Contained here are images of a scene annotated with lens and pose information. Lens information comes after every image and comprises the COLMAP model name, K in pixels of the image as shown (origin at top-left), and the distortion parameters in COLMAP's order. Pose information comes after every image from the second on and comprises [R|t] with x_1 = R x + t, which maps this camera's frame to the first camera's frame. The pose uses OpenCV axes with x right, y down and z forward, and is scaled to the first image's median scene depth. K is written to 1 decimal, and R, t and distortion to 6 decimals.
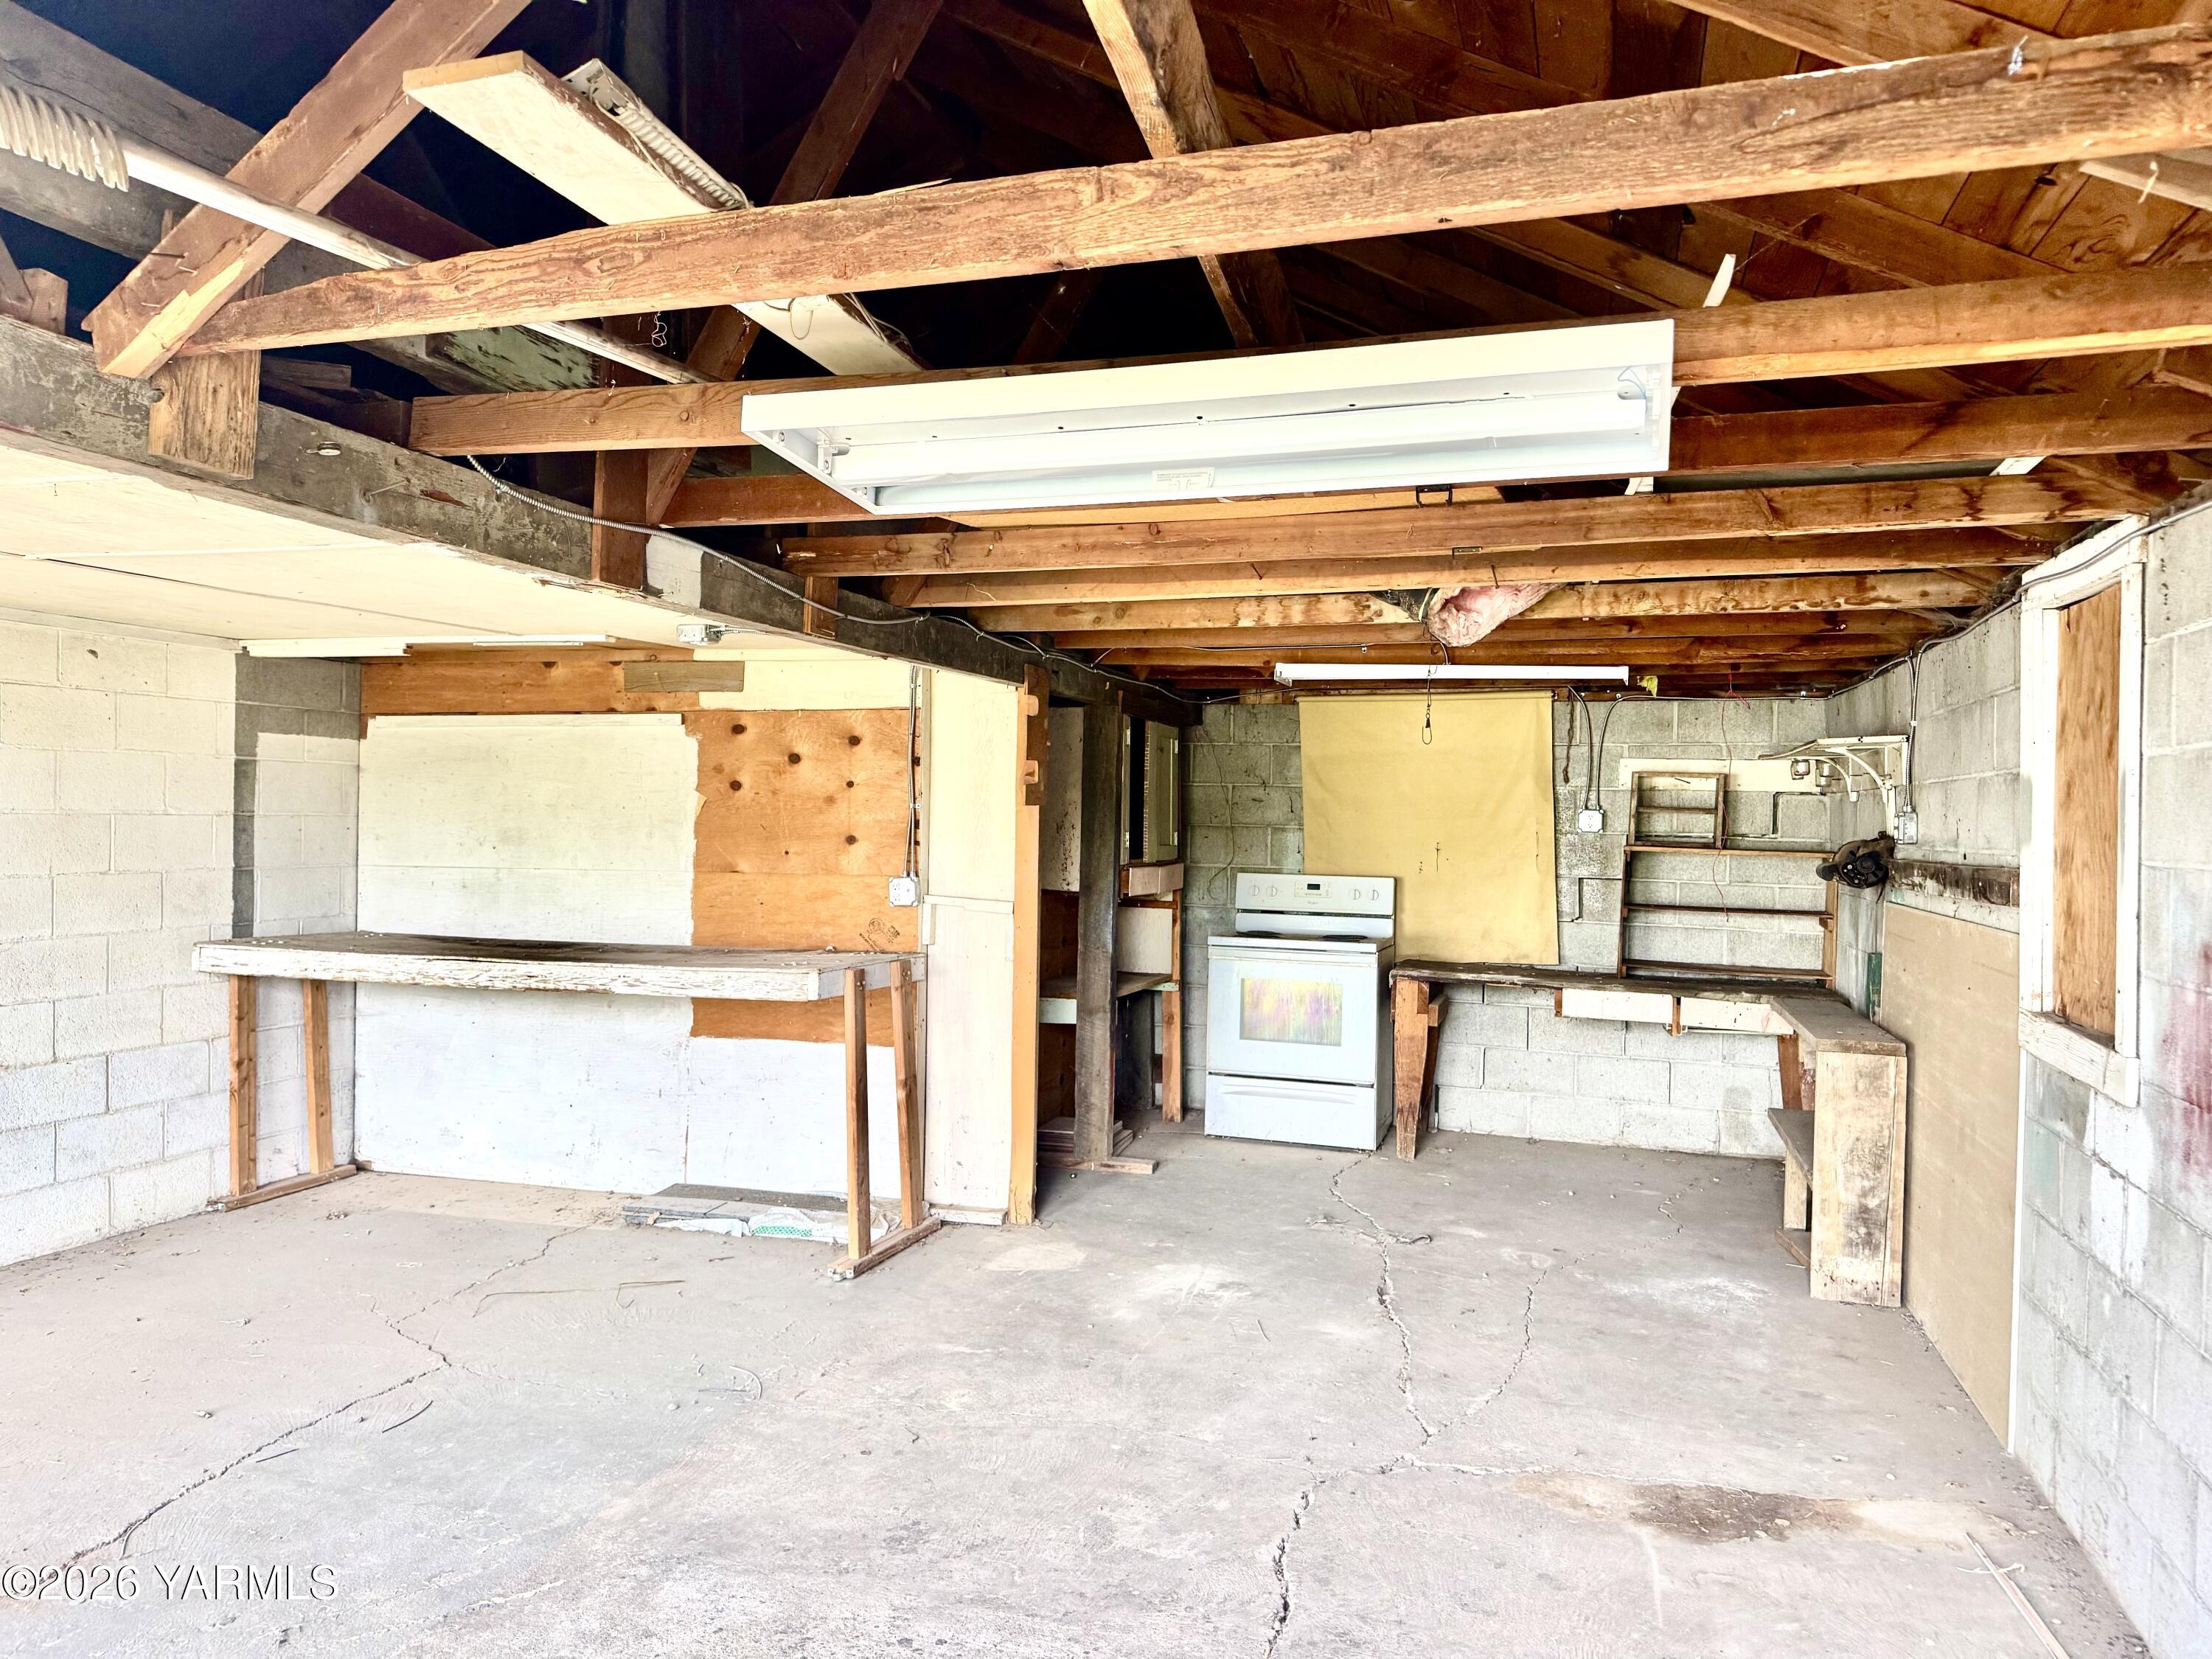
lens RADIAL K [[1567.2, 0, 1100.4], [0, 1567.2, 832.9], [0, 0, 1]] dist [0.053975, -0.055567]
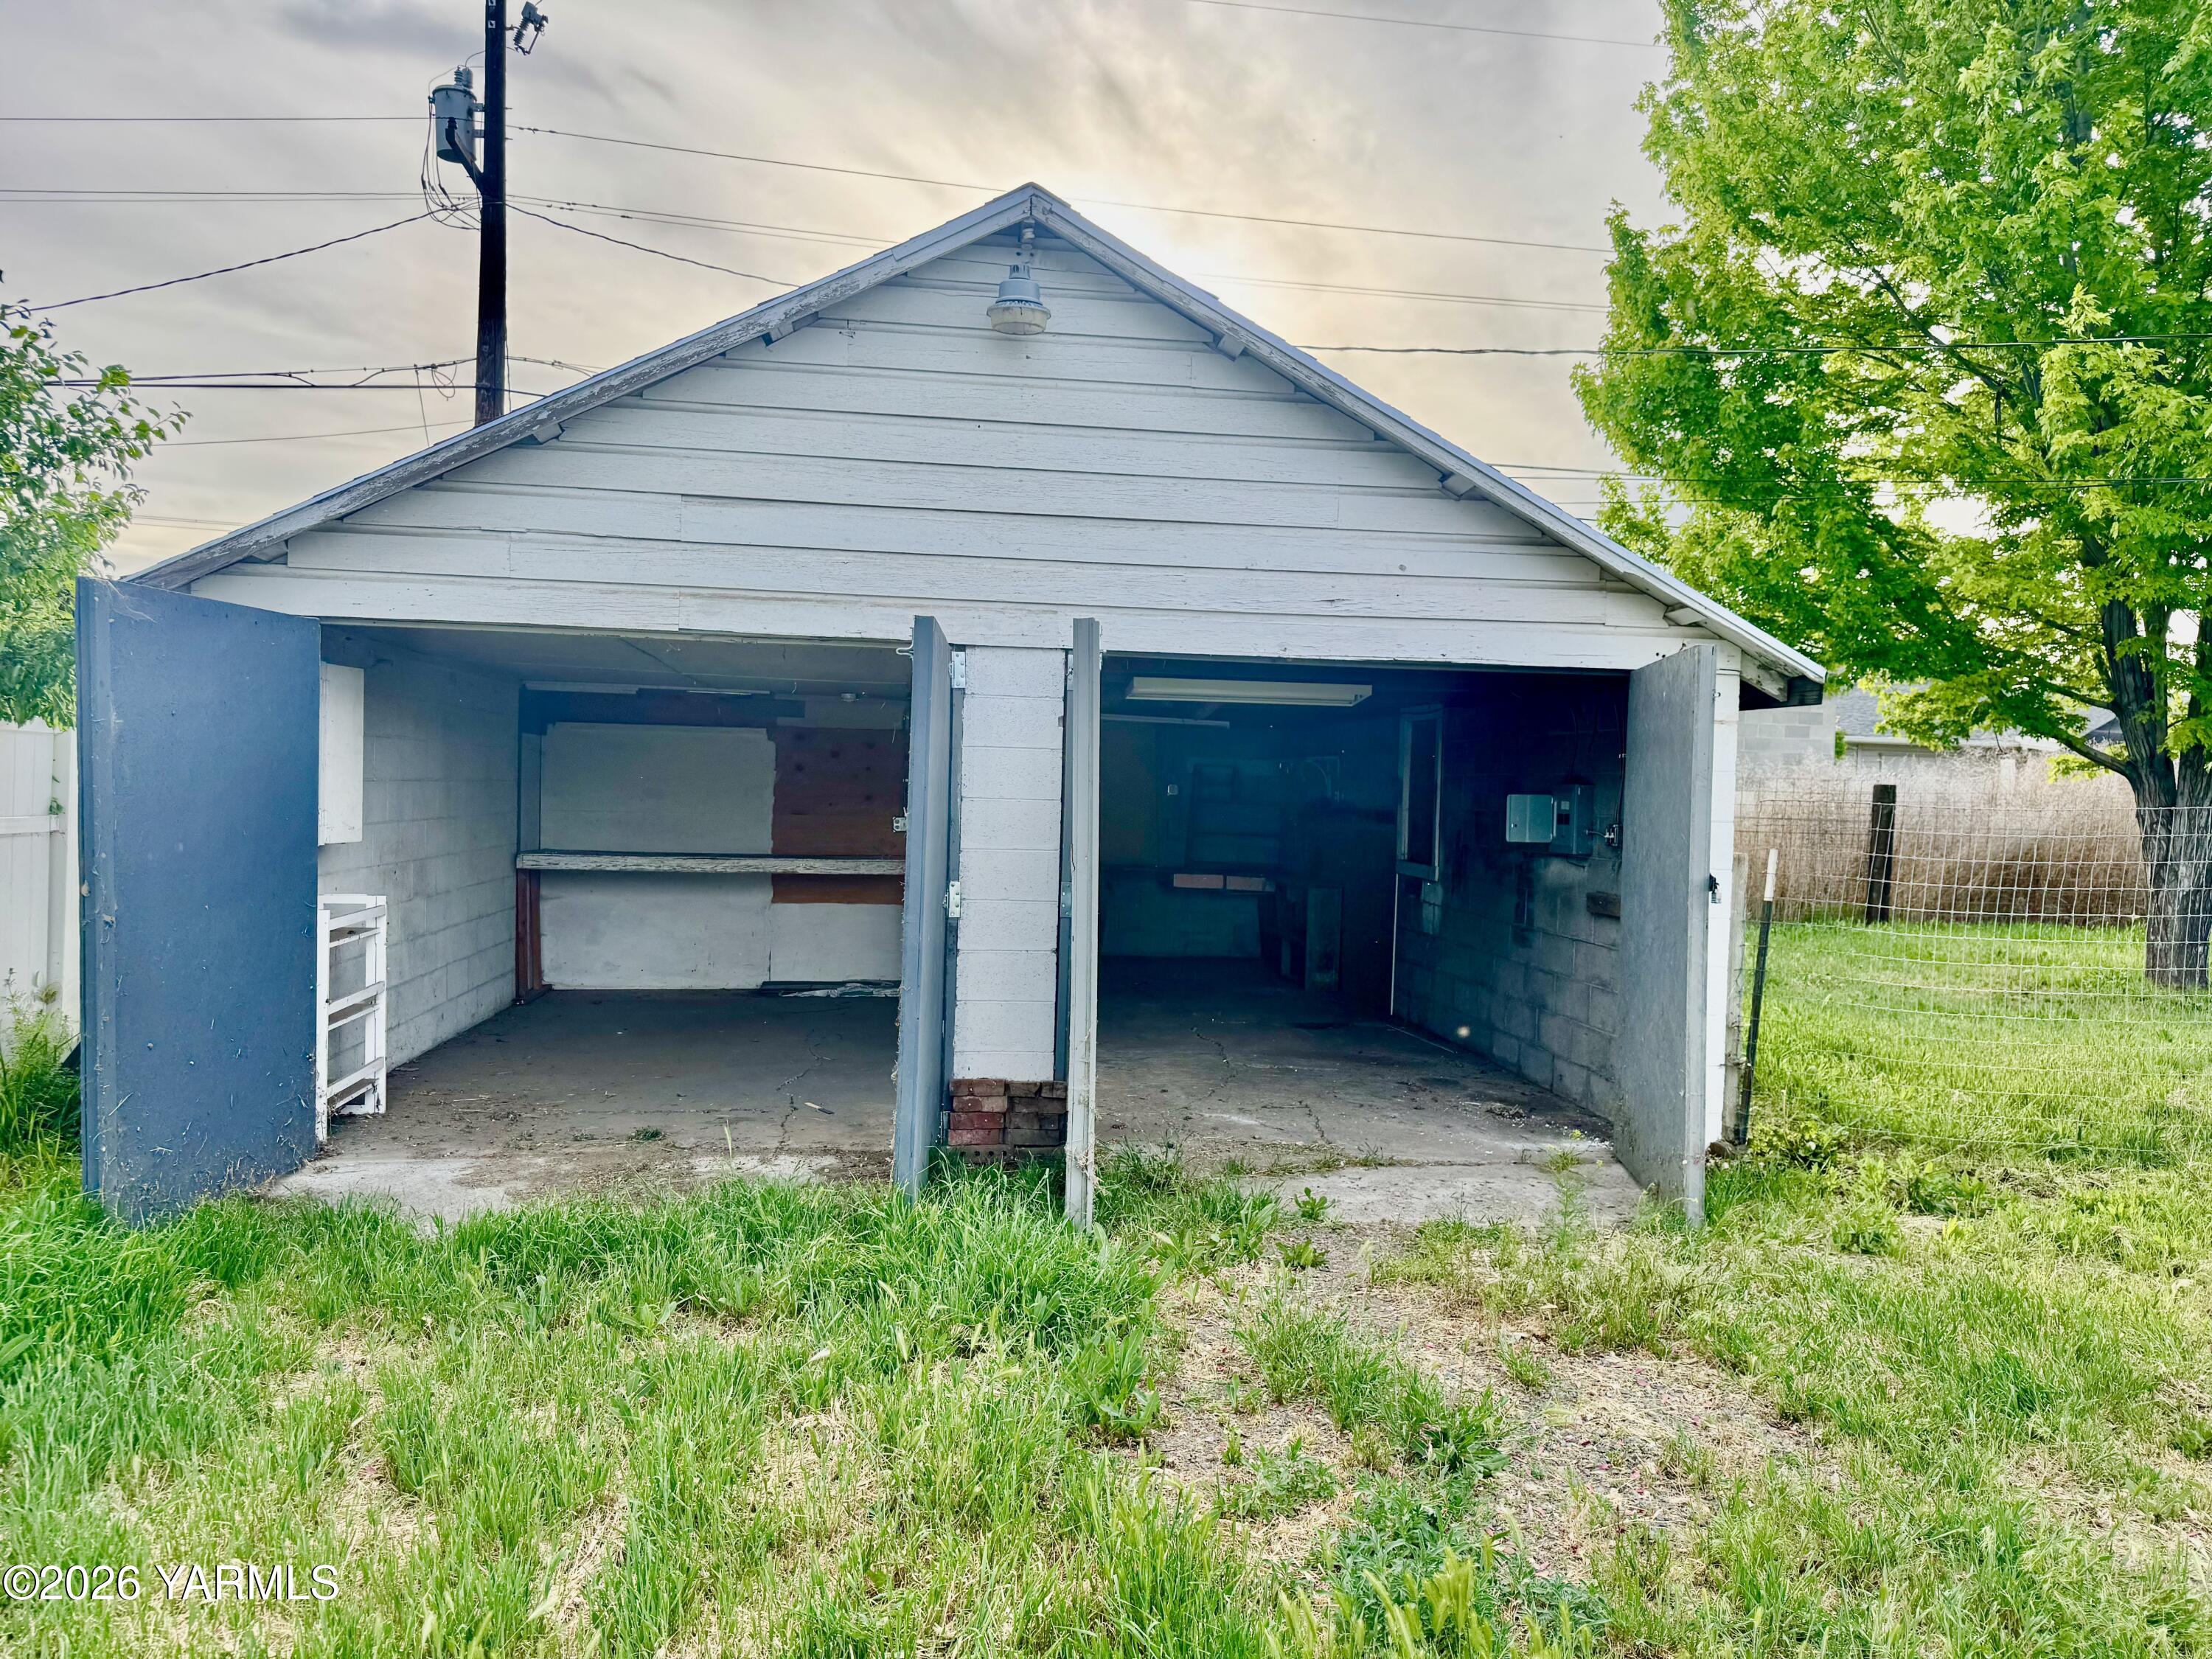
lens RADIAL K [[1567.2, 0, 1109.6], [0, 1567.2, 830.5], [0, 0, 1]] dist [0.053975, -0.055567]
pose [[0.909919, -0.004305, 0.414763, -0.670519], [-0.005555, 0.999730, 0.022564, 0.000437], [-0.414748, -0.022836, 0.909650, -0.856117]]
